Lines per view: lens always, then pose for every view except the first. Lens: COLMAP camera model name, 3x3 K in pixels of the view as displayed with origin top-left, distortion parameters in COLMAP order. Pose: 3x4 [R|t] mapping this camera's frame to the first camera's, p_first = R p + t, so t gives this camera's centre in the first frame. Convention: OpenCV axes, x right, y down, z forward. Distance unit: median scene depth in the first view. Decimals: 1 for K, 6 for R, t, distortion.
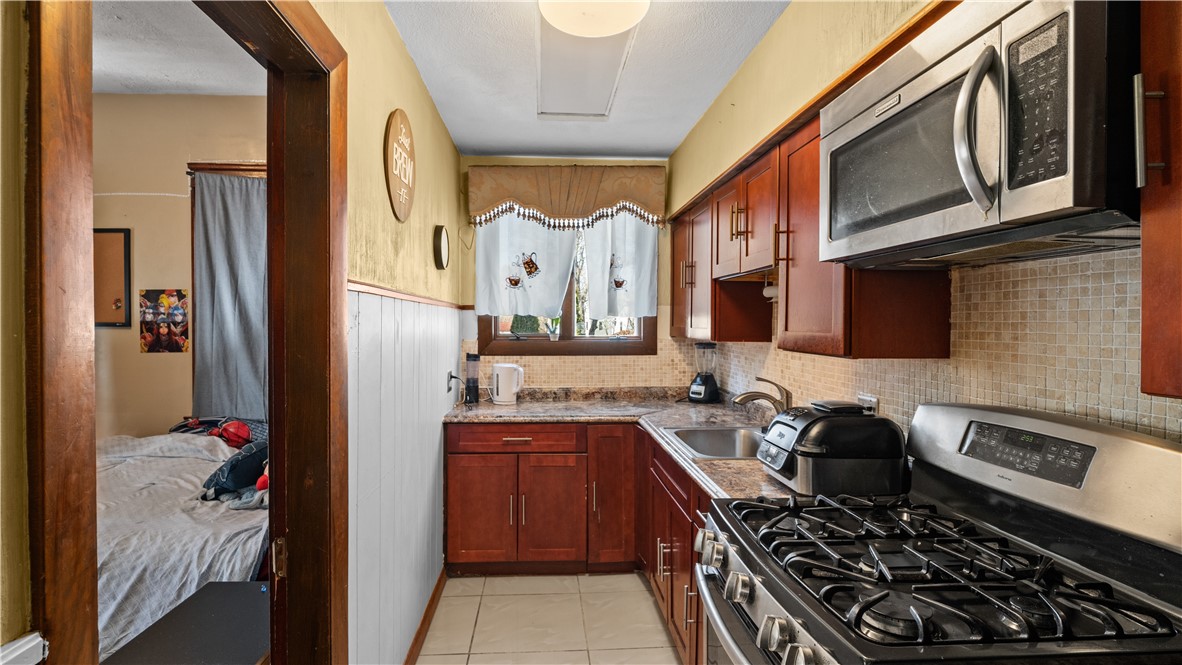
lens RADIAL K [[548.4, 0, 569.2], [0, 548.4, 323.9], [0, 0, 1]] dist [-0.007246, -0.000562]
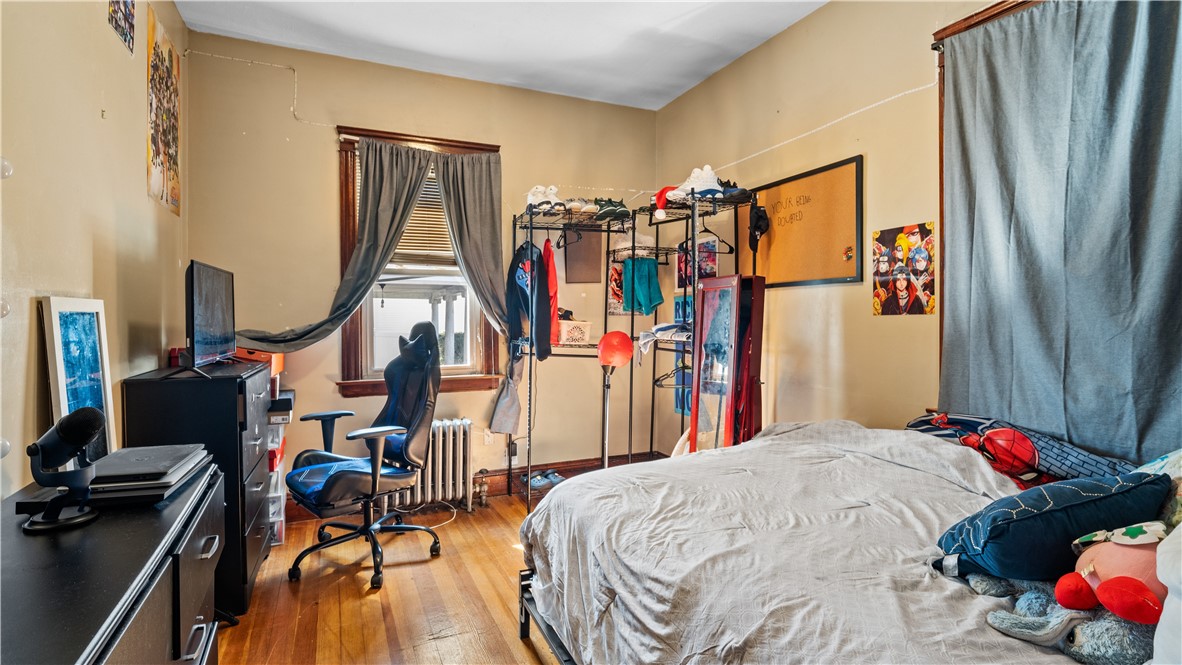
lens RADIAL K [[548.4, 0, 582.7], [0, 548.4, 328.3], [0, 0, 1]] dist [-0.007246, -0.000562]
pose [[0.347136, 0.011600, -0.937743, -0.217728], [0.002457, 0.999909, 0.013278, 0.060224], [0.937812, -0.006913, 0.347076, 0.363738]]
